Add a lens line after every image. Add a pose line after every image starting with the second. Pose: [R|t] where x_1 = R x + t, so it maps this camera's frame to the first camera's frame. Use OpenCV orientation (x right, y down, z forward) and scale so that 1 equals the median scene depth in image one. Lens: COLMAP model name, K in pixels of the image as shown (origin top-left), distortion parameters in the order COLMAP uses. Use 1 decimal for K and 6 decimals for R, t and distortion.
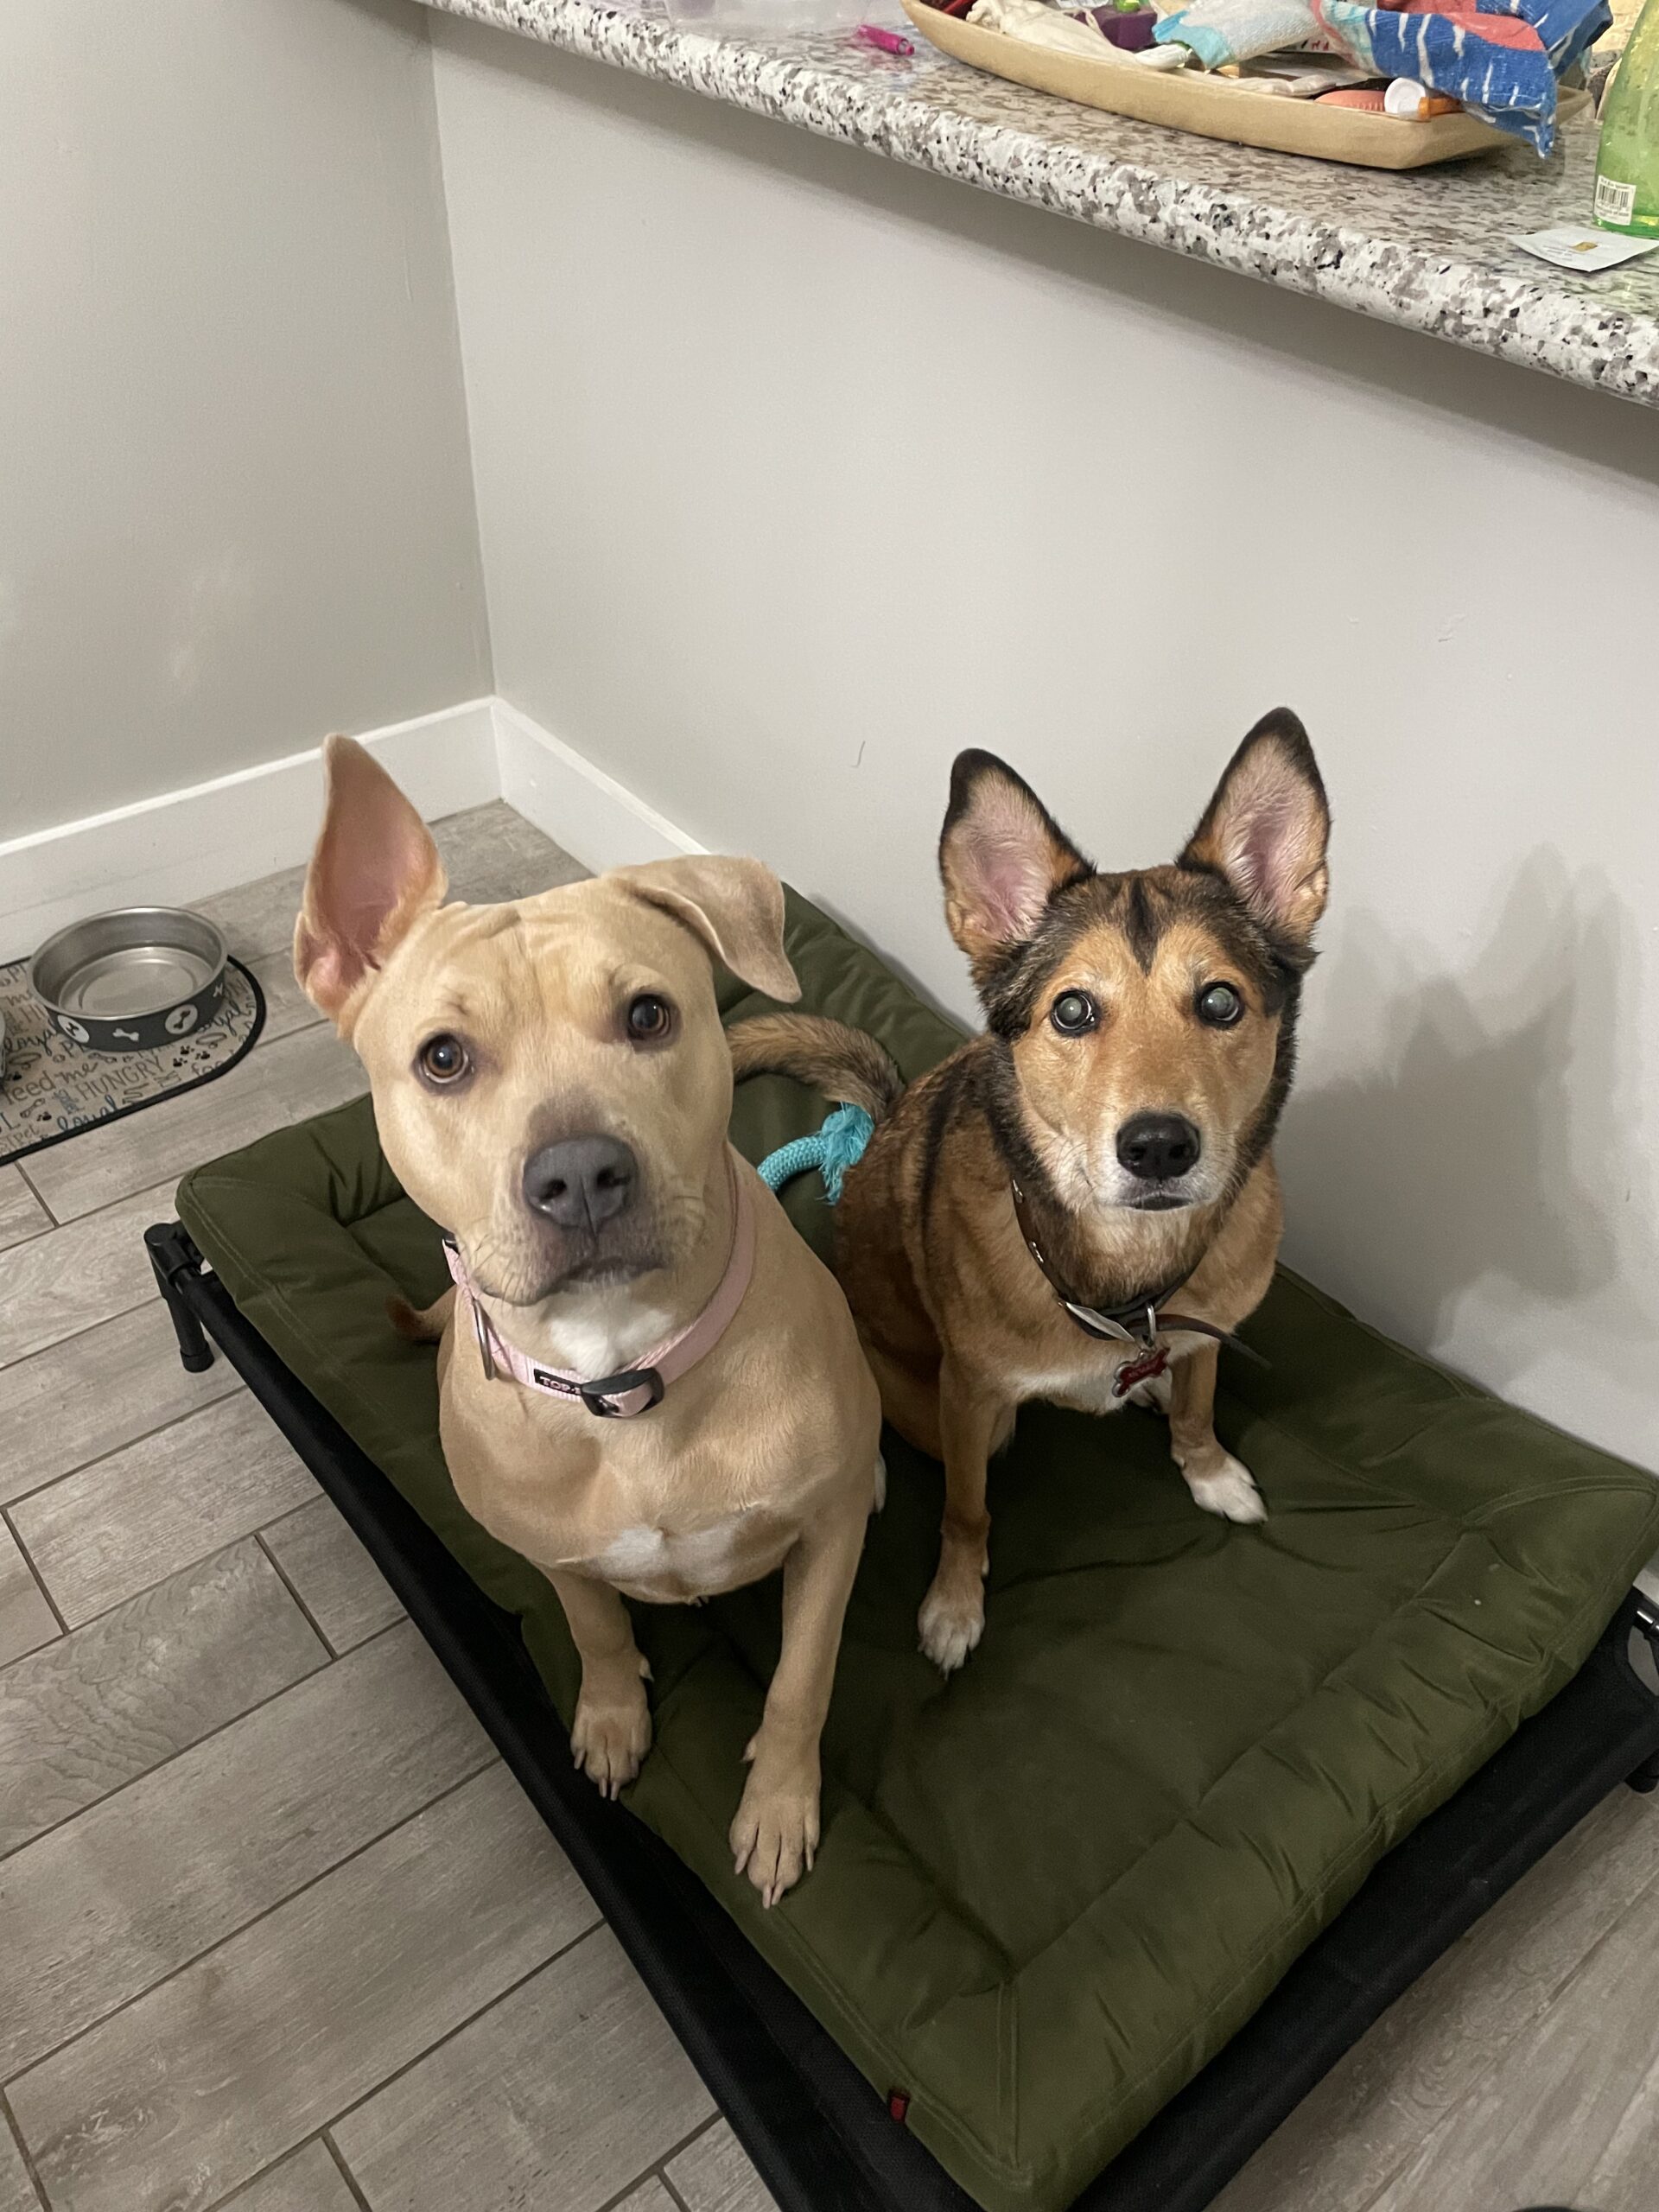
lens RADIAL K [[1657.5, 0, 829.5], [0, 1657.5, 1106.0], [0, 0, 1]] dist [0.069481, -0.116004]
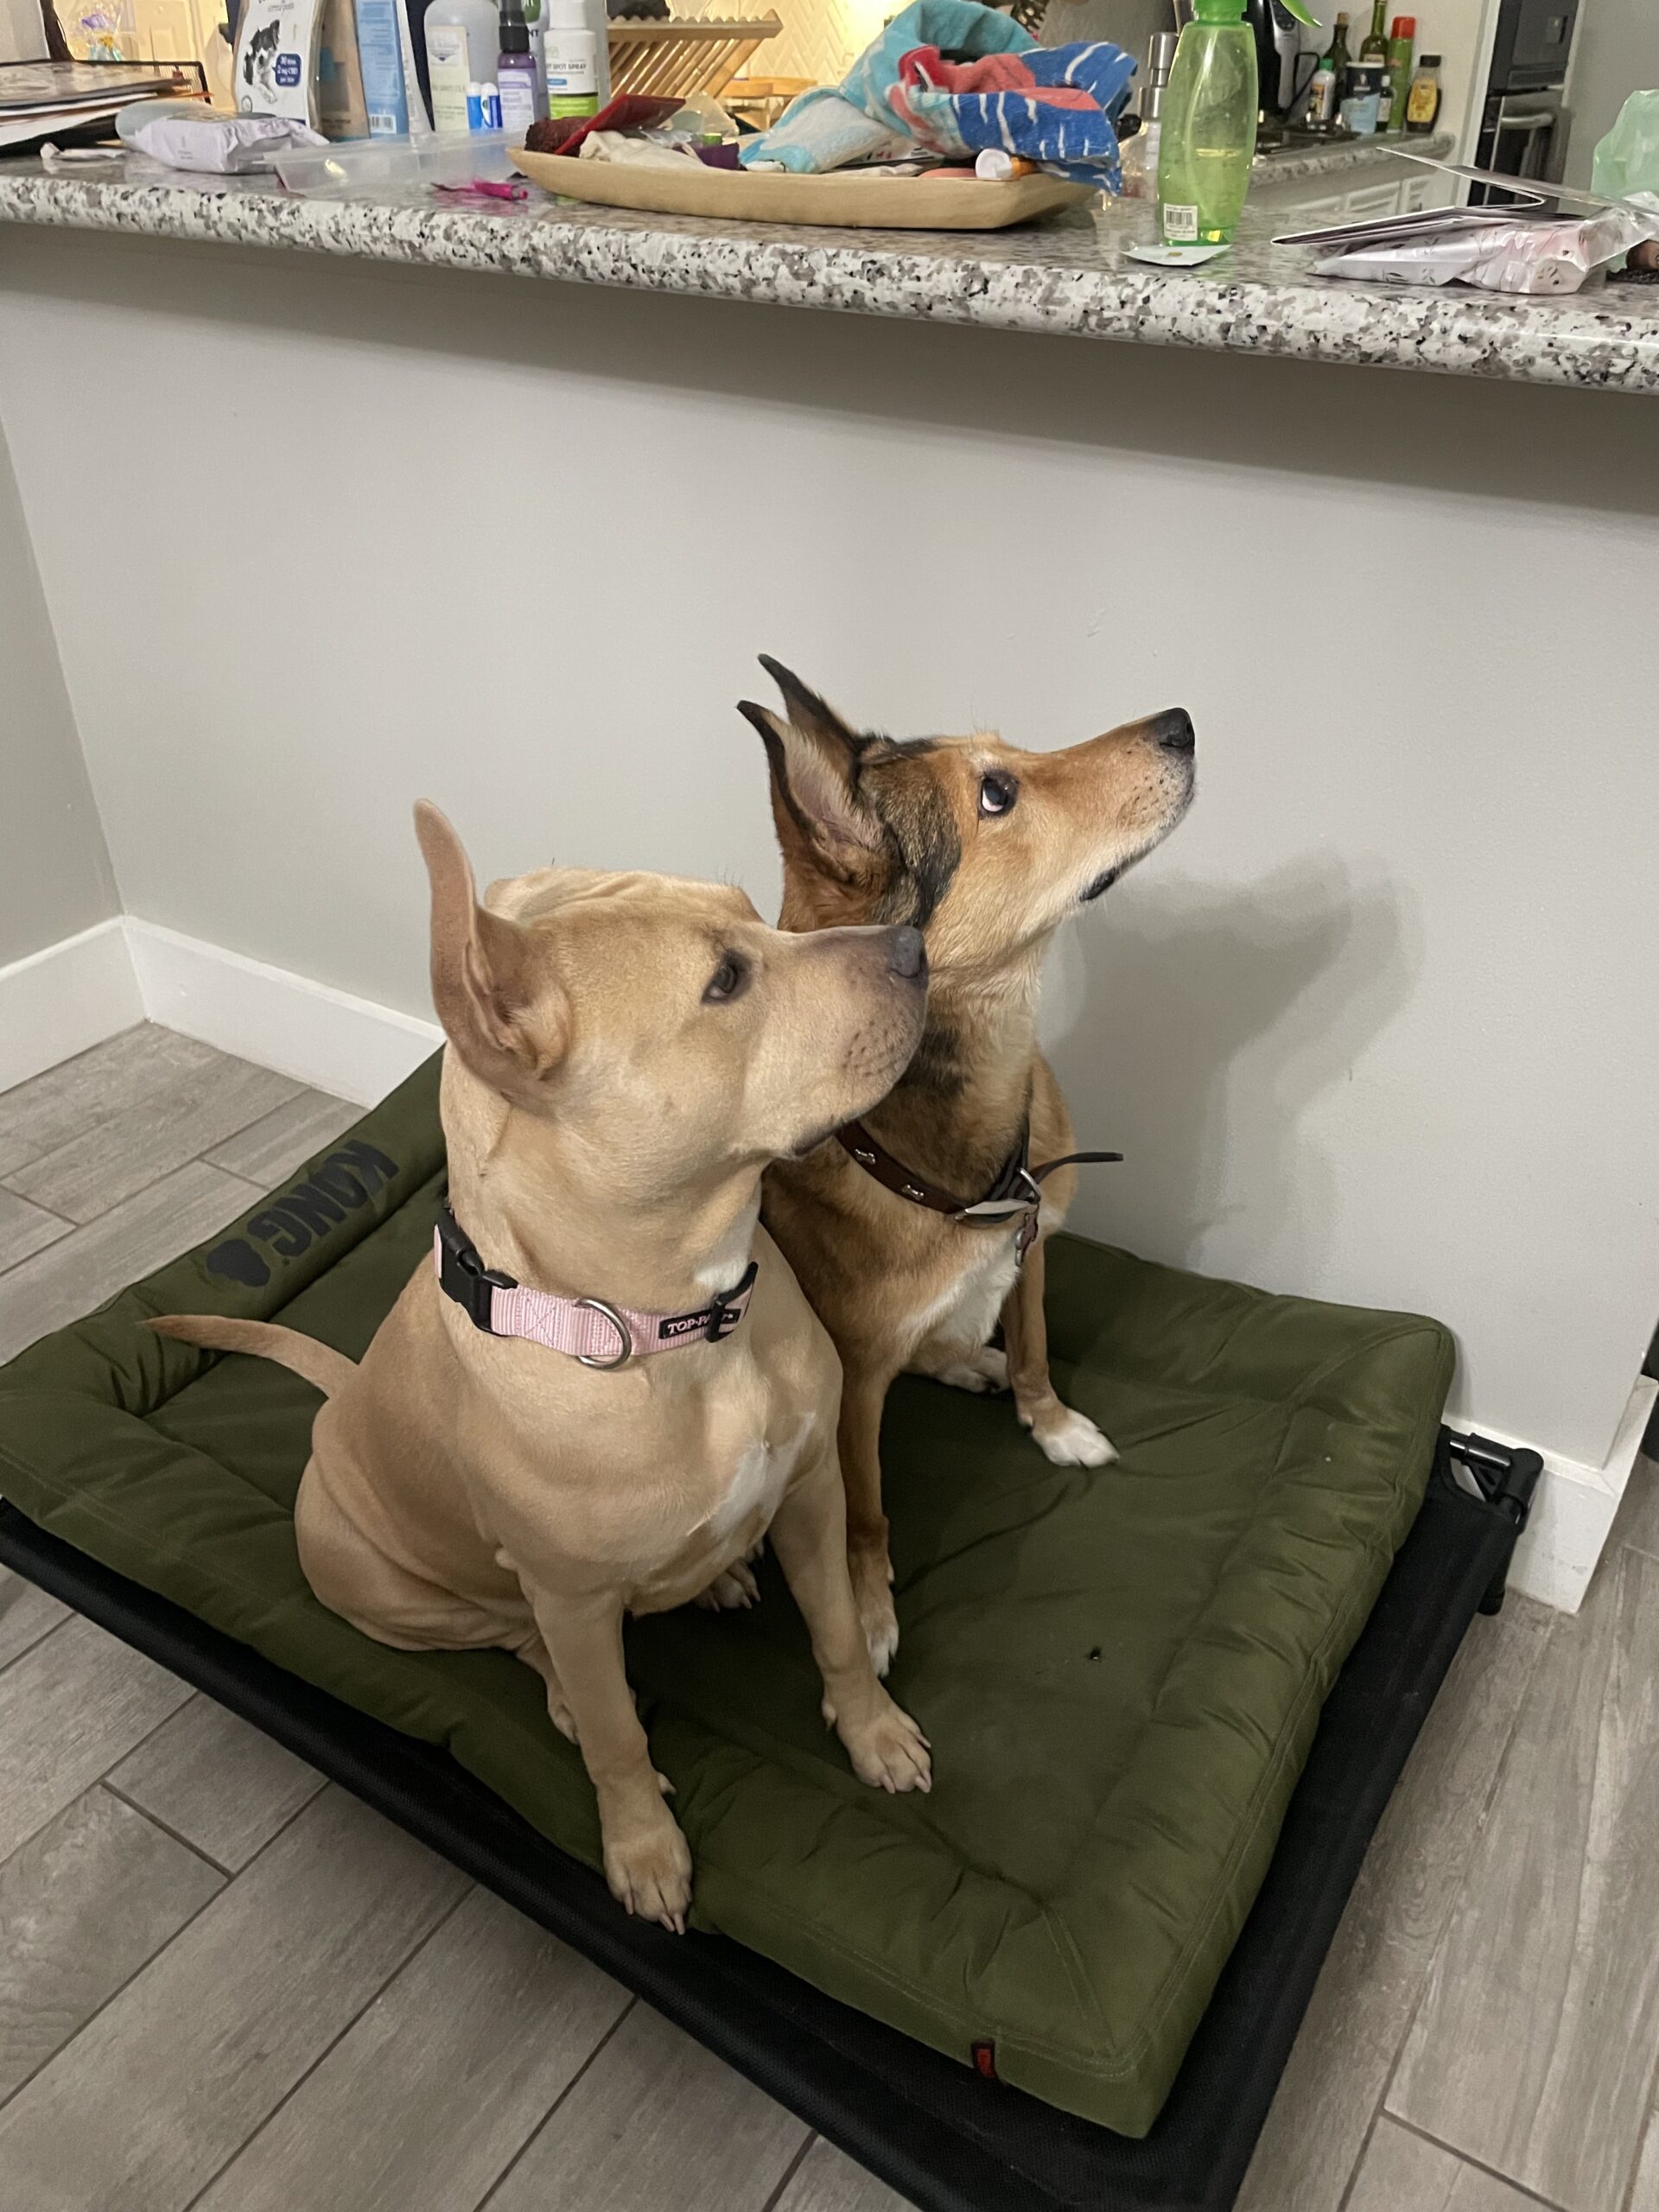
lens RADIAL K [[1657.5, 0, 829.5], [0, 1657.5, 1106.0], [0, 0, 1]] dist [0.069481, -0.116004]
pose [[0.947365, -0.202731, 0.247790, -0.175603], [0.232721, 0.967582, -0.098117, 0.121295], [-0.219865, 0.150618, 0.963833, -0.025089]]
